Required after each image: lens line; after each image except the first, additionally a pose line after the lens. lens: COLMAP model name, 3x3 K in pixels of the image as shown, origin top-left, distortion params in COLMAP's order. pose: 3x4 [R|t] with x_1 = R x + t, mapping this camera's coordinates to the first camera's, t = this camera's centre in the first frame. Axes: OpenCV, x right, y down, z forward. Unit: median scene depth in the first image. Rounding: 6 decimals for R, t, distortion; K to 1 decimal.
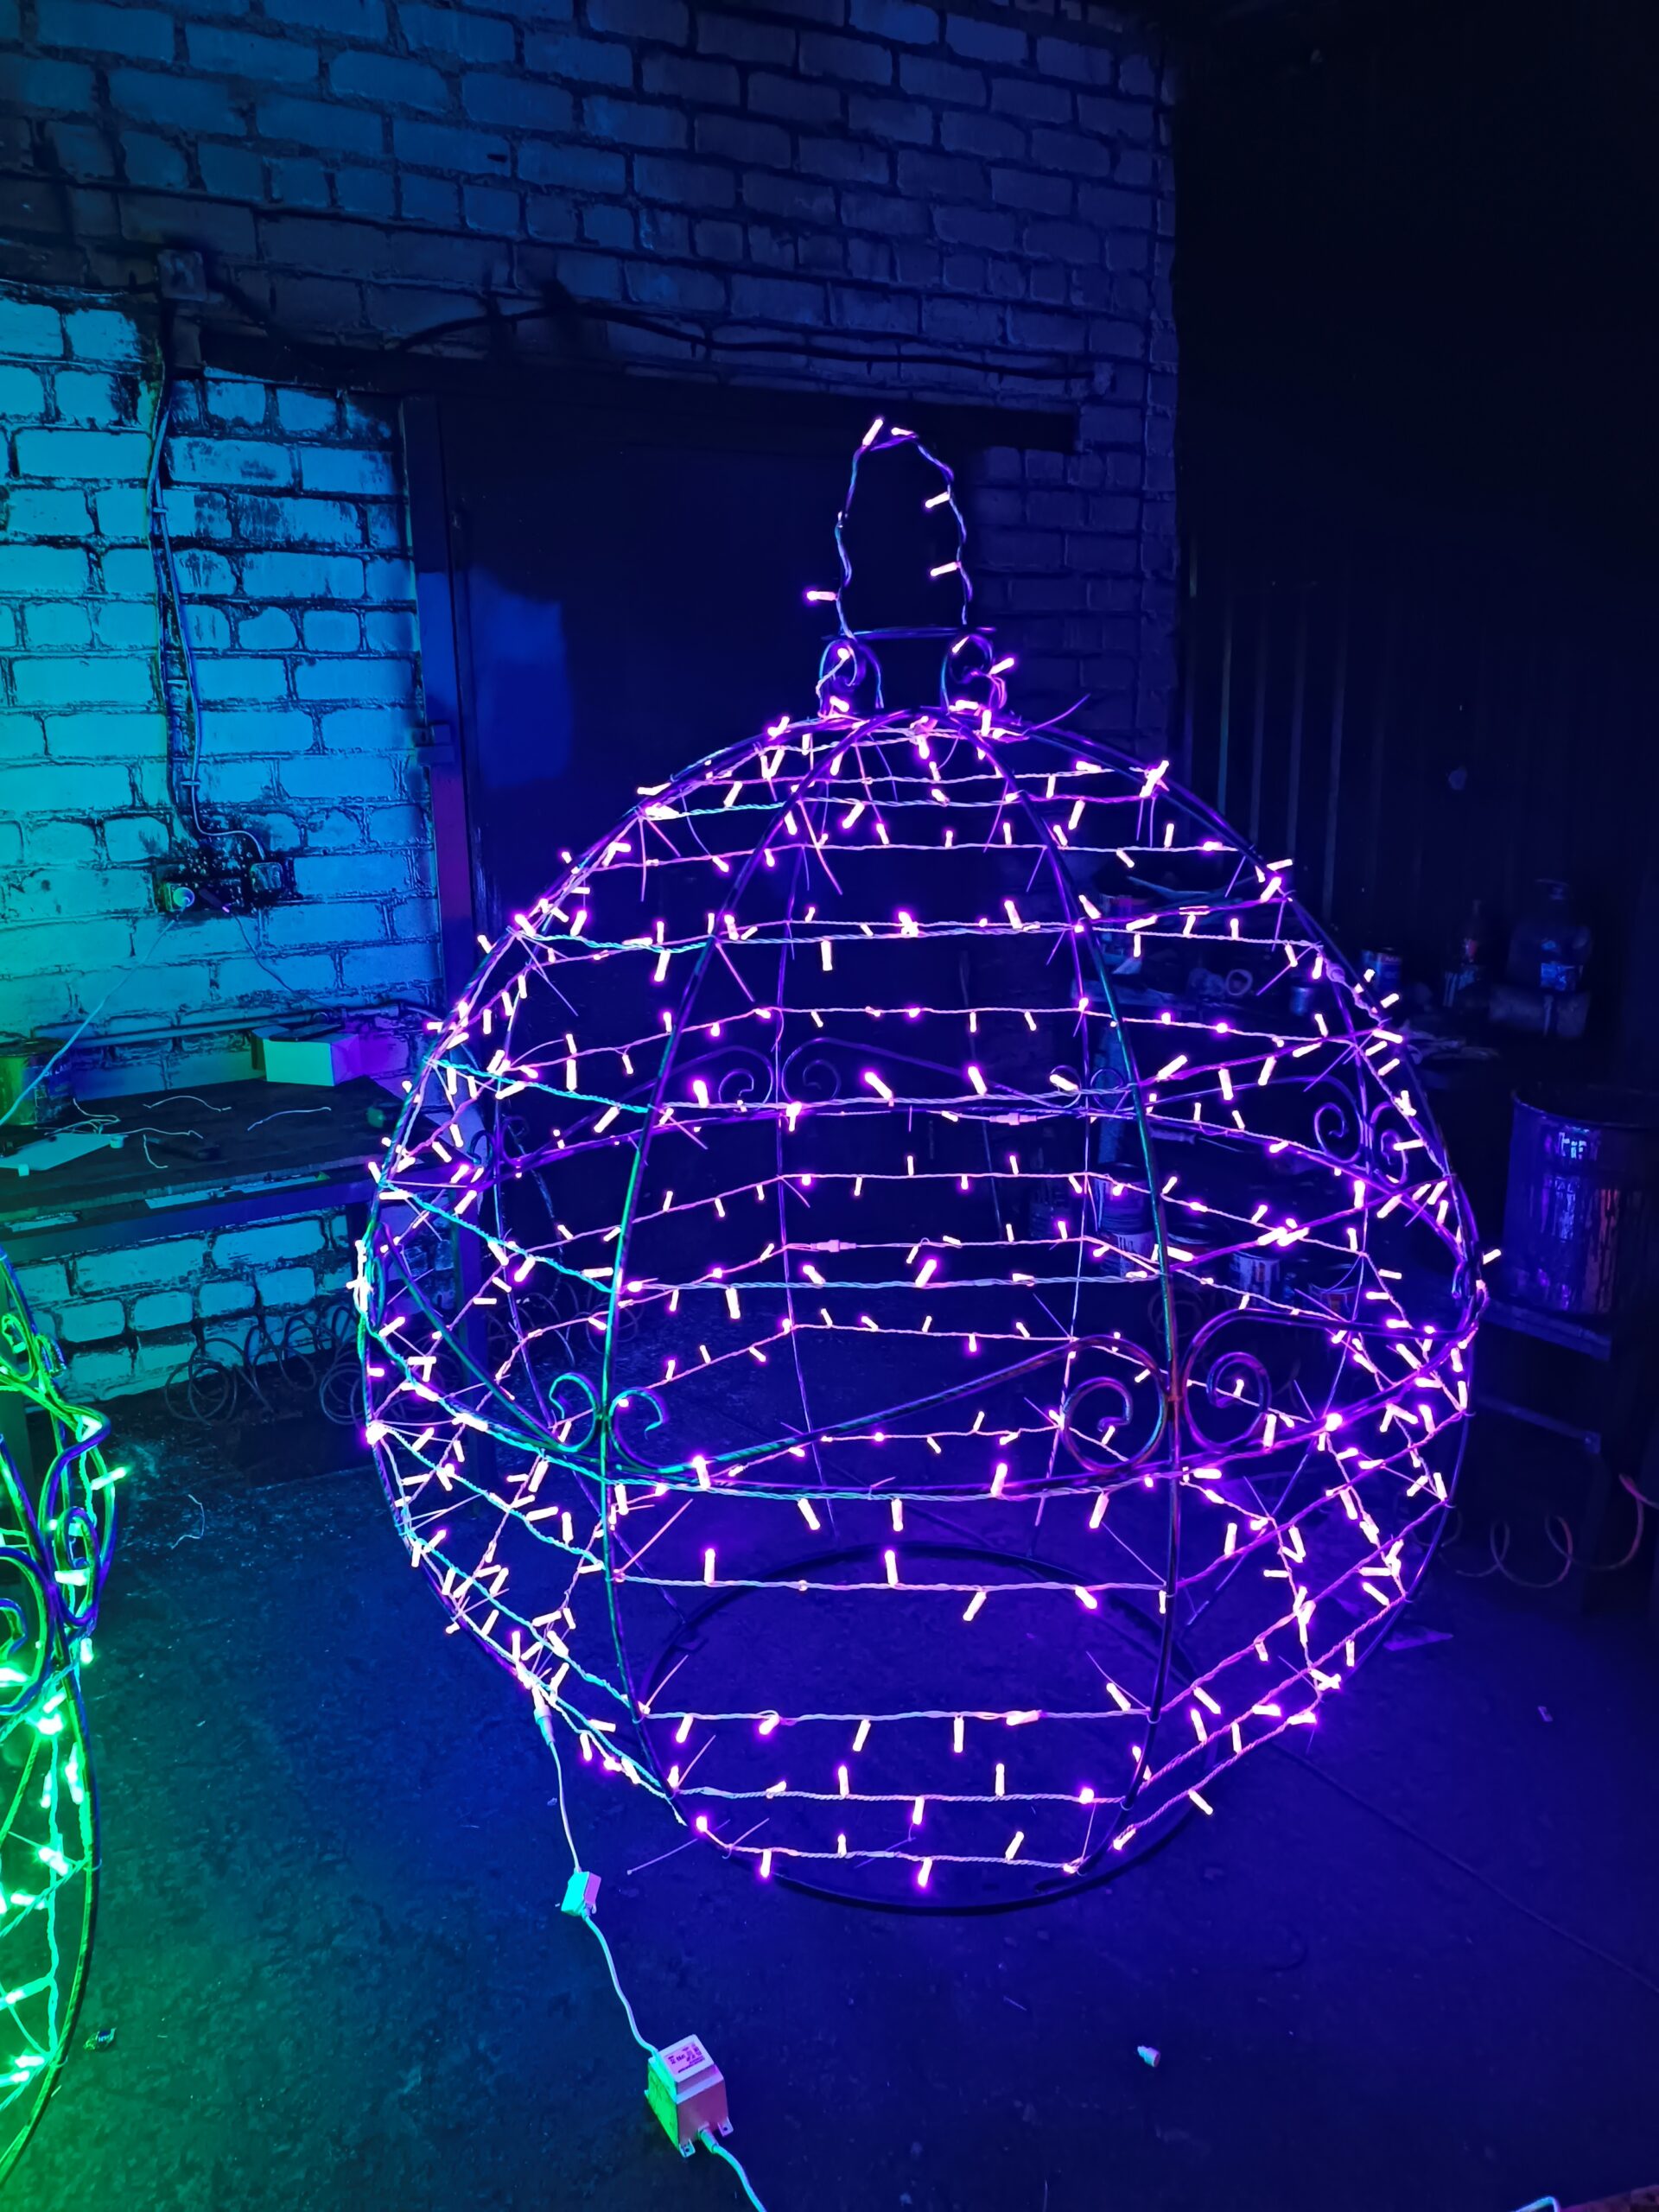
lens RADIAL K [[1601.3, 0, 829.5], [0, 1601.3, 1106.0], [0, 0, 1]] dist [0.072397, -0.064053]
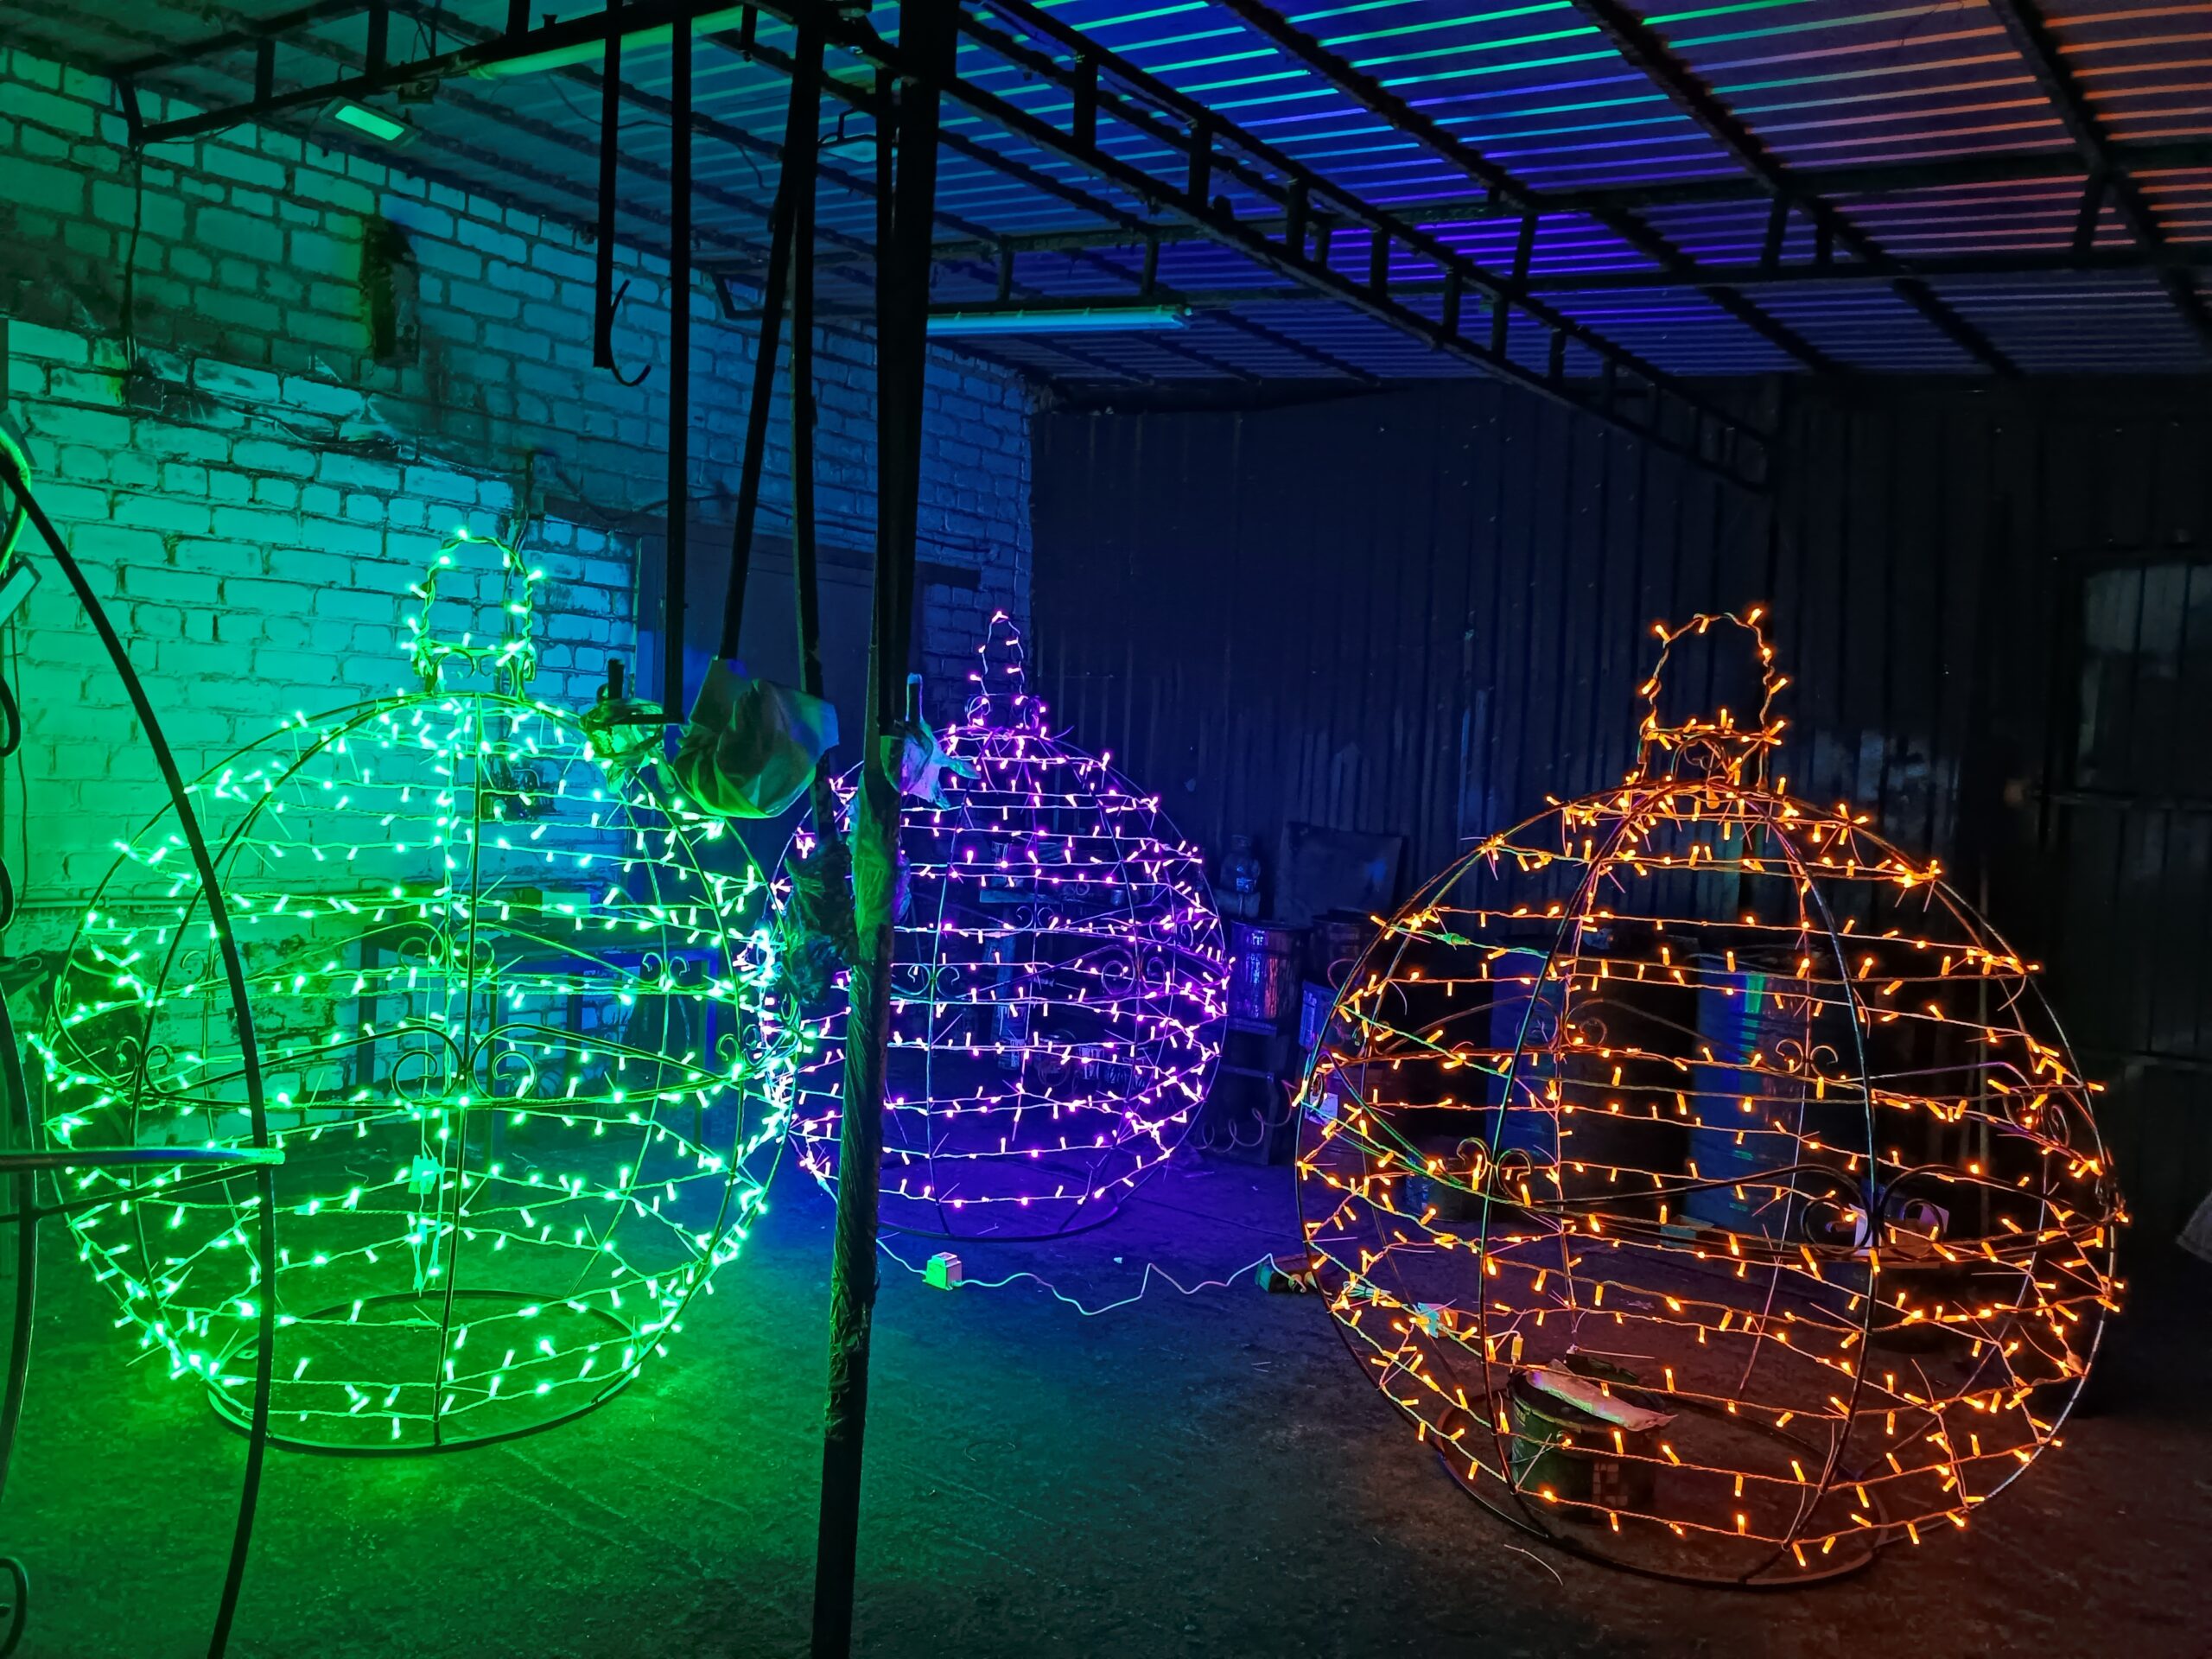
lens RADIAL K [[1601.3, 0, 1106.0], [0, 1601.3, 829.5], [0, 0, 1]] dist [0.072397, -0.064053]
pose [[0.939198, 0.047949, 0.340011, -0.381549], [0.016532, 0.982740, -0.184254, 0.216857], [-0.342977, 0.178672, 0.922195, -0.763166]]
